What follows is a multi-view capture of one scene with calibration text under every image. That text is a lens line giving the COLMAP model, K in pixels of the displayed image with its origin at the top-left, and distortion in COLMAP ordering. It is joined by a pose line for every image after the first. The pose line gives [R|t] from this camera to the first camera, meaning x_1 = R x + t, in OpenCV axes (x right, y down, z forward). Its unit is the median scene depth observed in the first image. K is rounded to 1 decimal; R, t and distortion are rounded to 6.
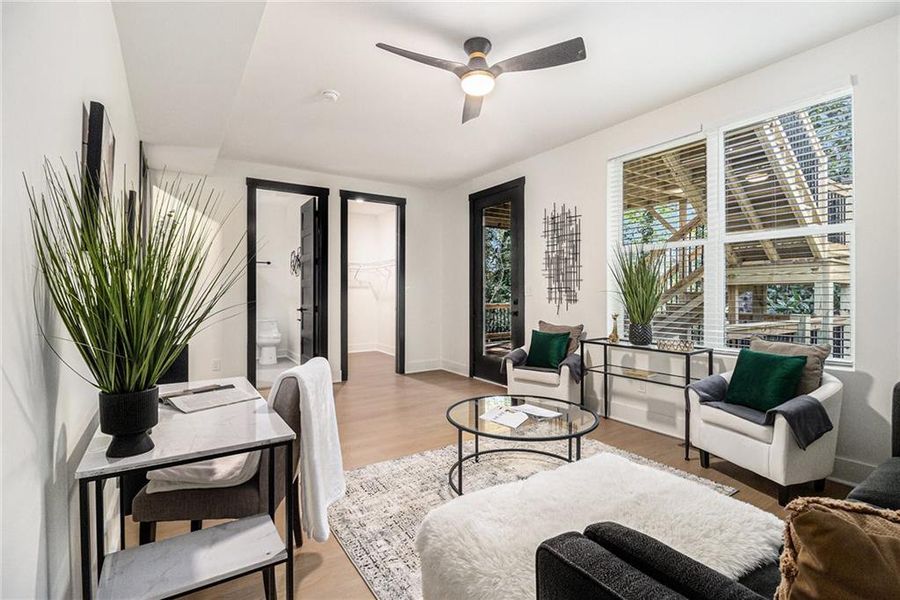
lens RADIAL K [[420.5, 0, 449.1], [0, 420.5, 295.0], [0, 0, 1]] dist [-0.016648, -0.000625]
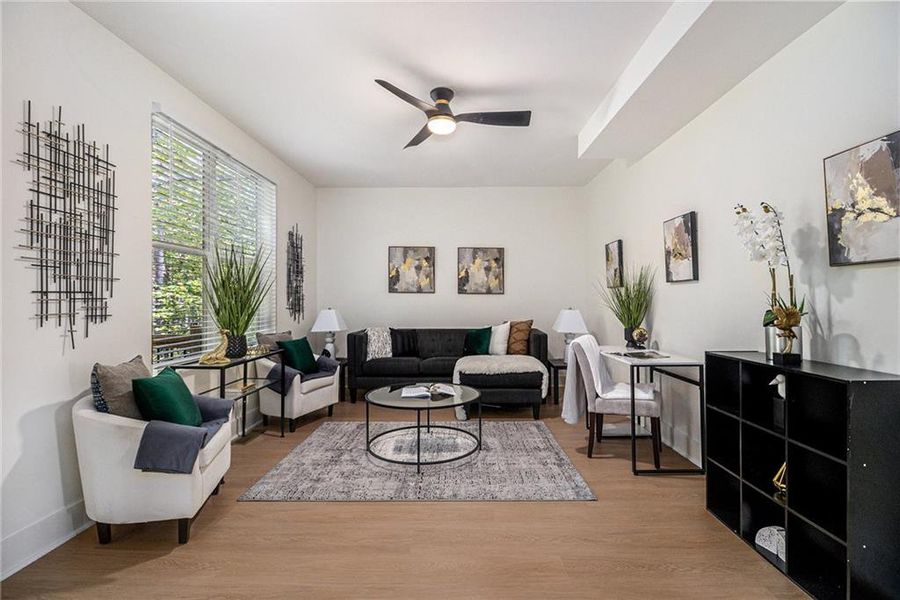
lens RADIAL K [[420.5, 0, 449.1], [0, 420.5, 295.0], [0, 0, 1]] dist [-0.016648, -0.000625]
pose [[-0.832958, 0.010276, 0.553240, -0.355544], [0.008878, 0.999947, -0.005205, -0.007484], [-0.553264, 0.000576, -0.833006, 1.166226]]
